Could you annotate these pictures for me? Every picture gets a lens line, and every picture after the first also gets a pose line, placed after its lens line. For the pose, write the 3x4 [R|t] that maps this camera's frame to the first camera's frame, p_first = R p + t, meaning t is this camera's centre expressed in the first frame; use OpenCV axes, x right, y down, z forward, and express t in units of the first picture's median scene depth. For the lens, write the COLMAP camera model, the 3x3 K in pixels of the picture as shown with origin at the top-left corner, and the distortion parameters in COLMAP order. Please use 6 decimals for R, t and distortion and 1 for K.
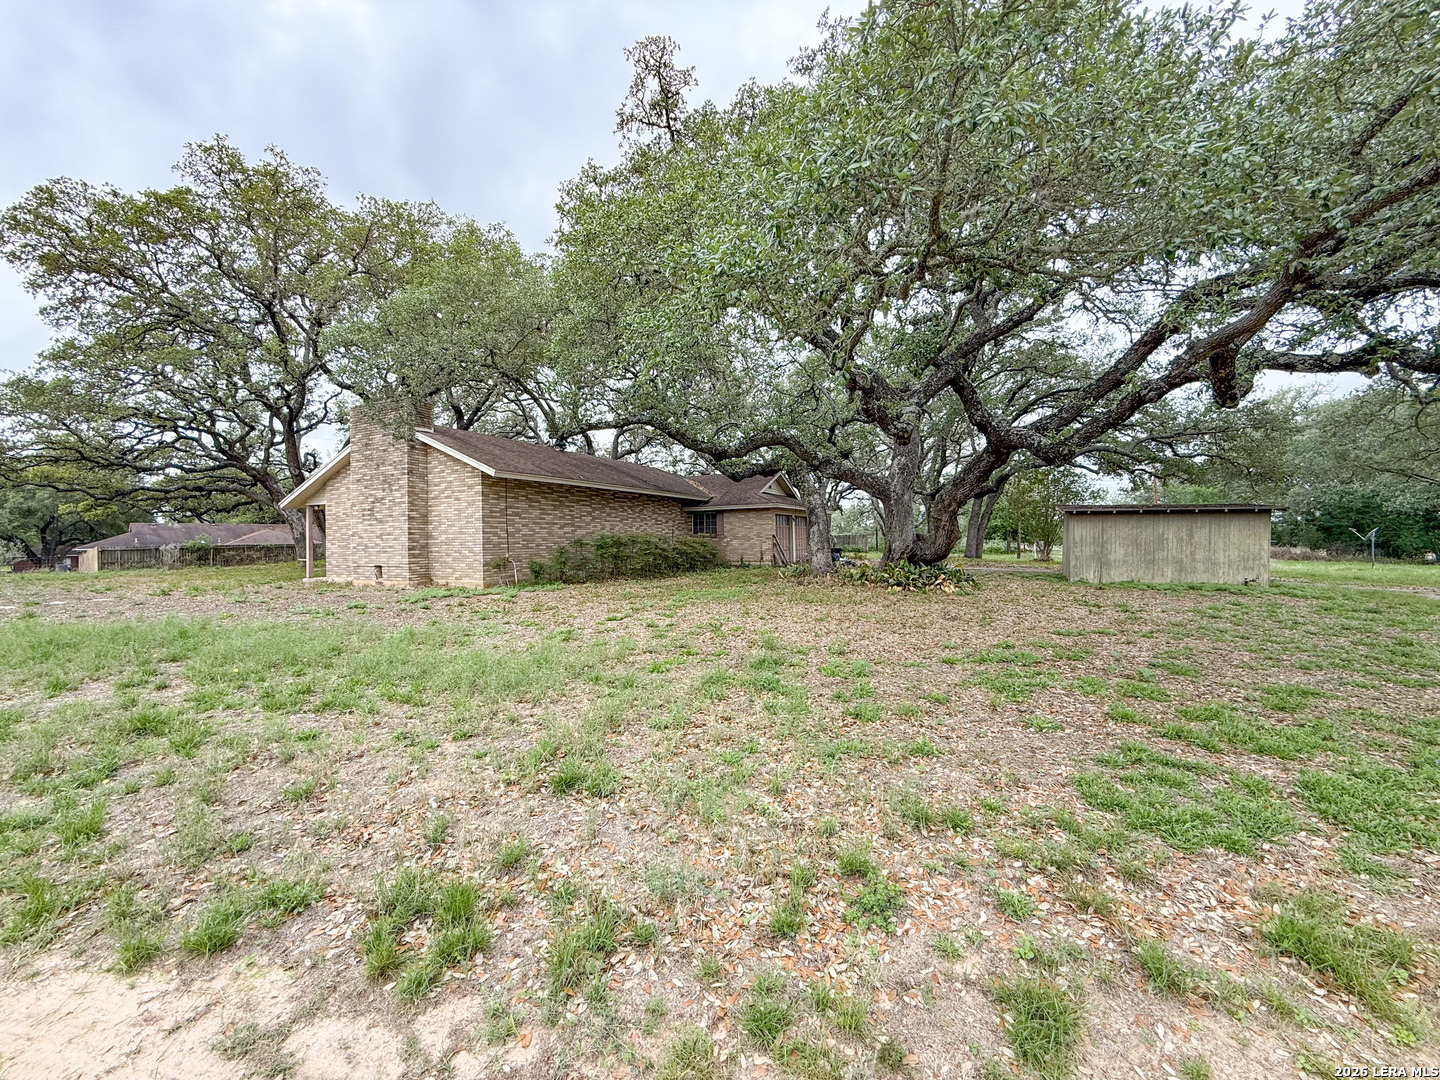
lens RADIAL K [[566.9, 0, 726.7], [0, 566.9, 532.4], [0, 0, 1]] dist [-0.003609, 0.000287]
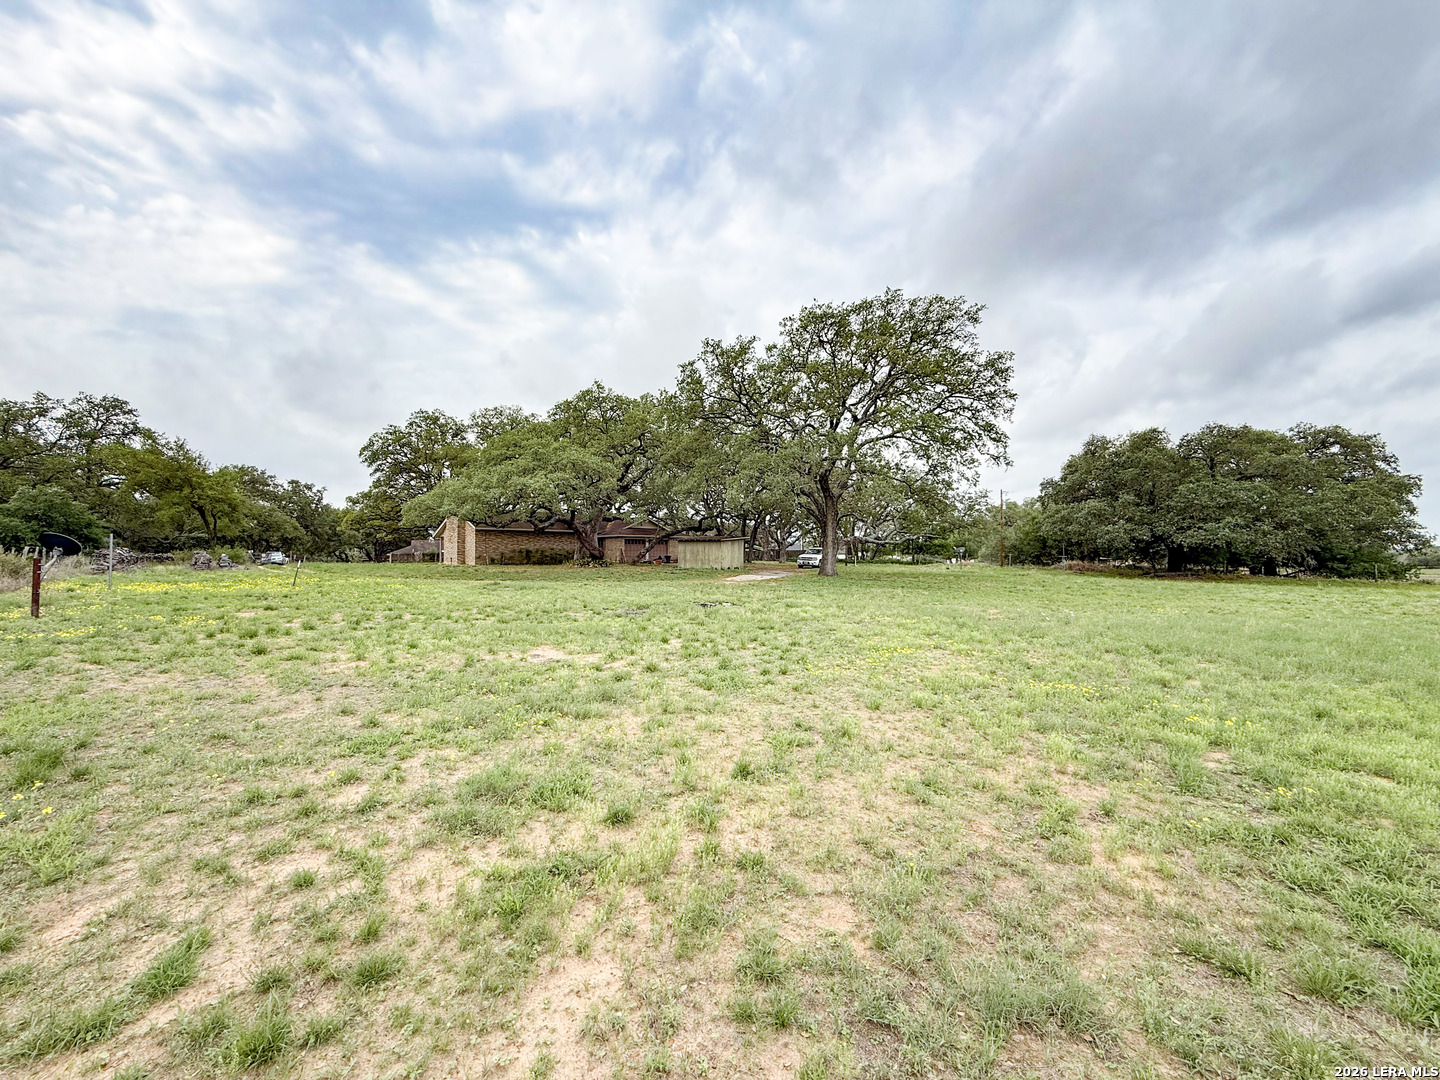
lens RADIAL K [[566.9, 0, 709.2], [0, 566.9, 541.5], [0, 0, 1]] dist [-0.003609, 0.000287]
pose [[0.938284, 0.002051, -0.345859, 1.547210], [-0.006098, 0.999925, -0.010613, -0.002768], [0.345811, 0.012067, 0.938227, -1.223036]]
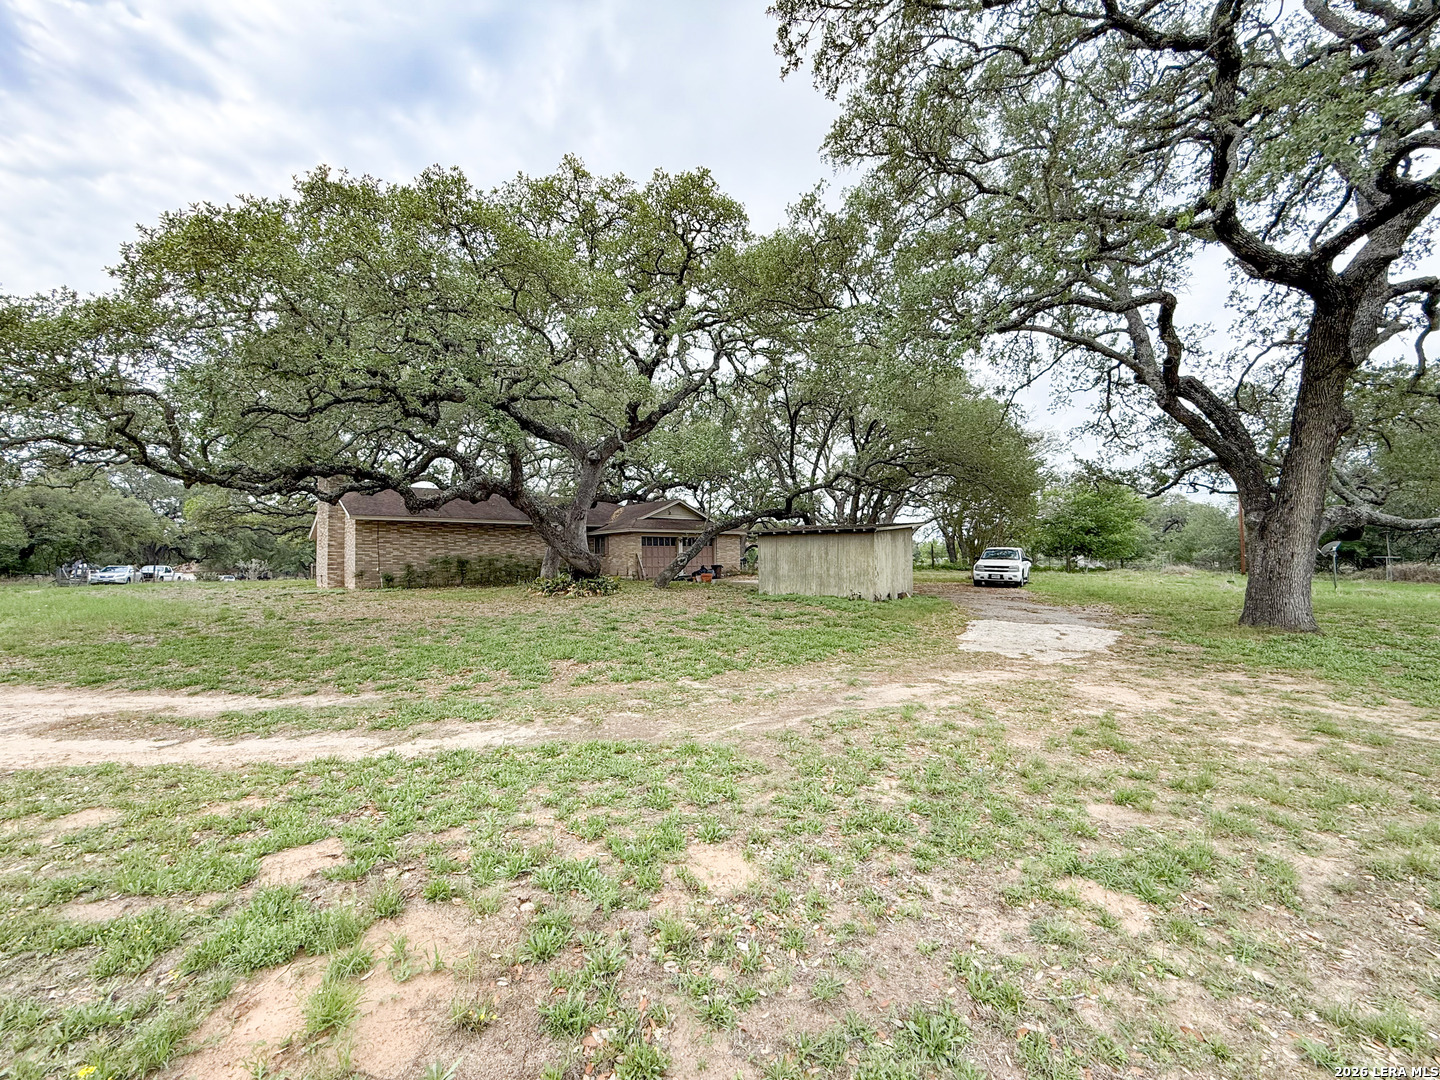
lens RADIAL K [[566.9, 0, 725.5], [0, 566.9, 546.3], [0, 0, 1]] dist [-0.003609, 0.000287]
pose [[0.939229, -0.009566, -0.343158, 0.931275], [0.007487, 0.999945, -0.007384, -0.002138], [0.343210, 0.004366, 0.939249, -0.115232]]
